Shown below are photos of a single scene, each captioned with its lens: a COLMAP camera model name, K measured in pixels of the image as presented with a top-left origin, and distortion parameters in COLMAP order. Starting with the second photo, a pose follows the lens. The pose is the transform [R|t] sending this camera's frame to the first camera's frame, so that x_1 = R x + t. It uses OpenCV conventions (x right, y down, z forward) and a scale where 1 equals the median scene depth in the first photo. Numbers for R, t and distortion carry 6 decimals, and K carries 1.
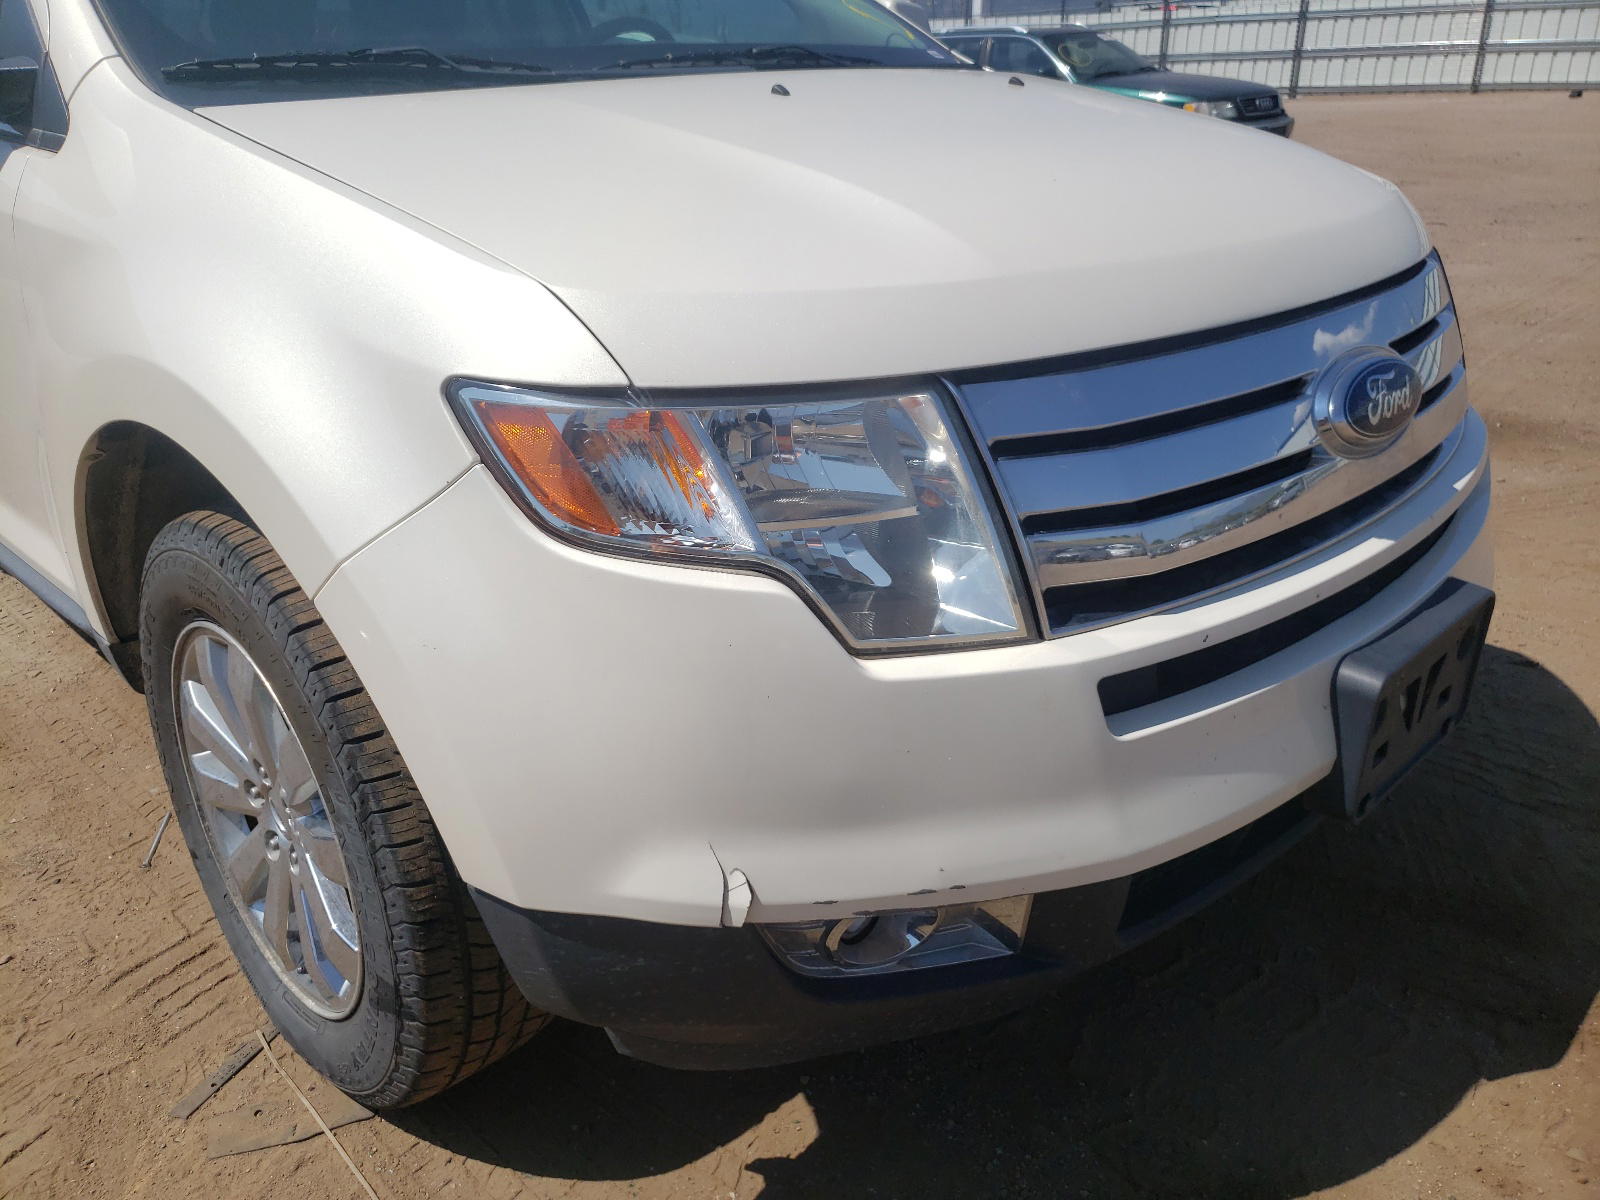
lens RADIAL K [[1202.2, 0, 797.7], [0, 1202.2, 553.2], [0, 0, 1]] dist [0.024298, -0.001446]
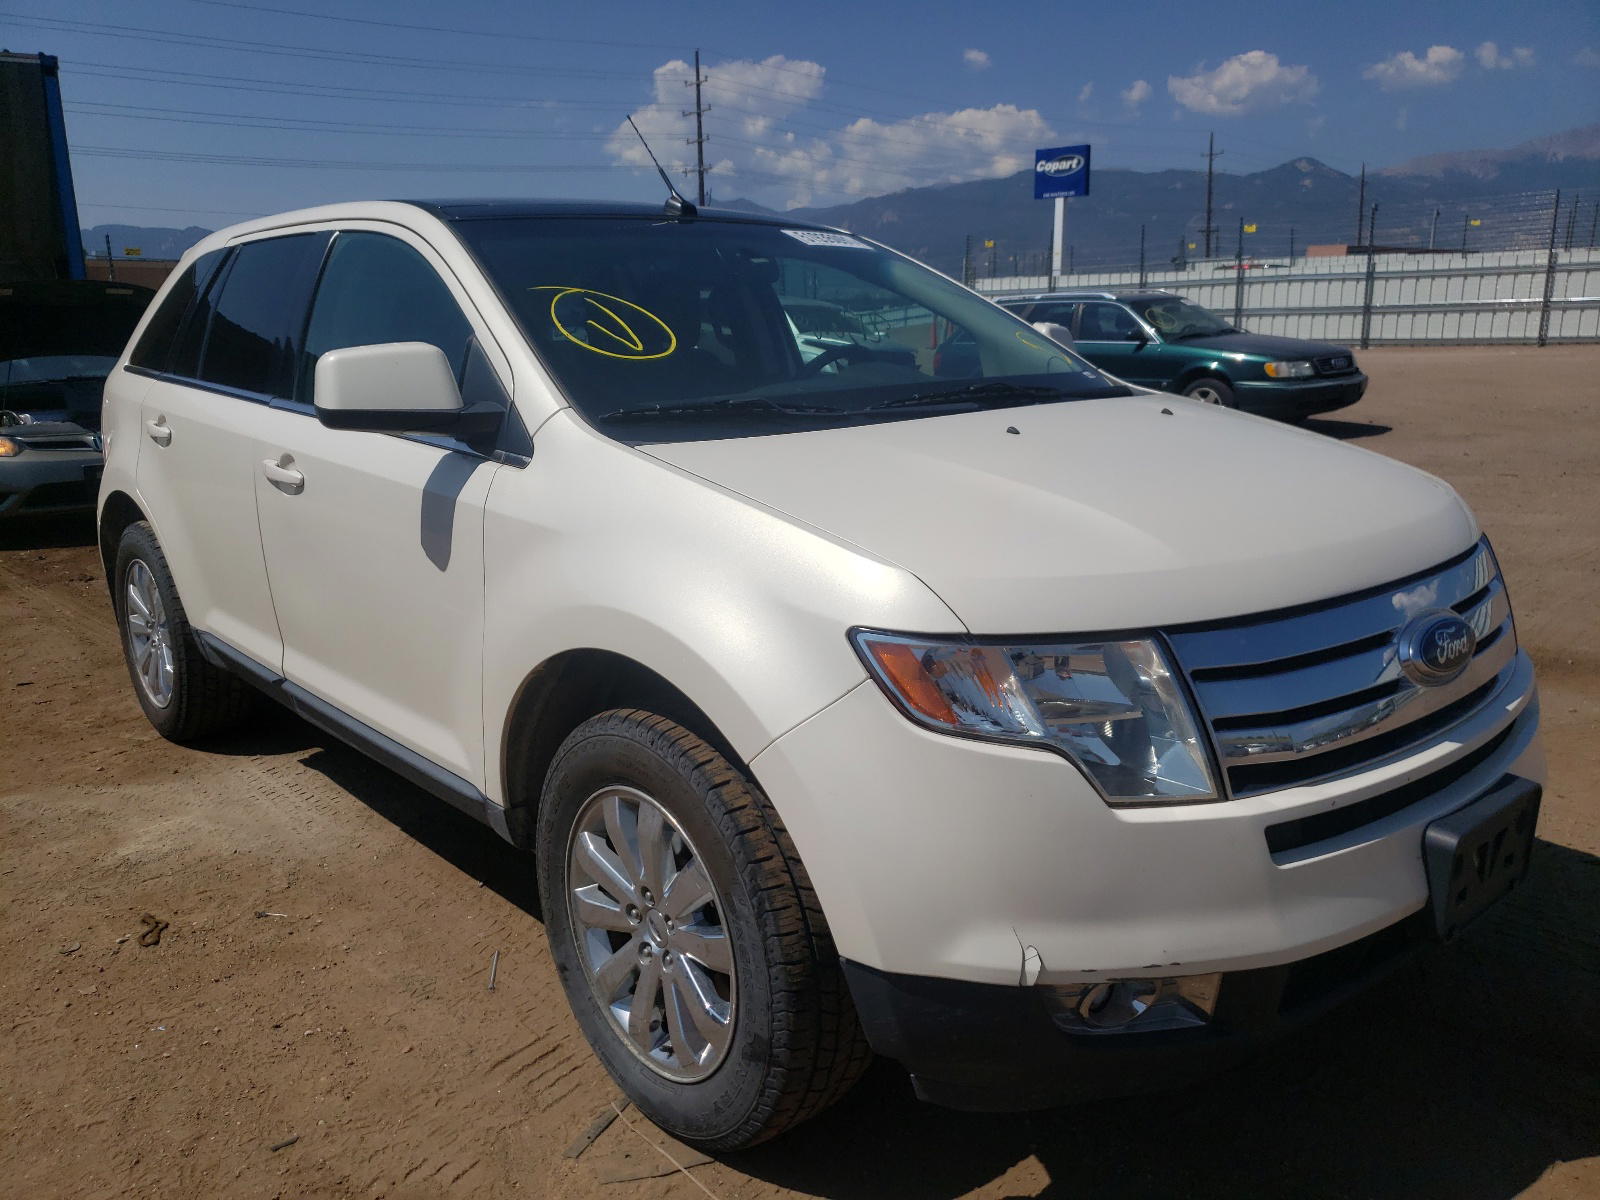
lens RADIAL K [[1230.5, 0, 800.0], [0, 1230.5, 600.0], [0, 0, 1]] dist [0.011878, 0.010008]
pose [[0.998547, 0.011605, -0.052618, -0.192261], [-0.019116, 0.989310, -0.144568, 0.042539], [0.050378, 0.145364, 0.988095, -0.457867]]
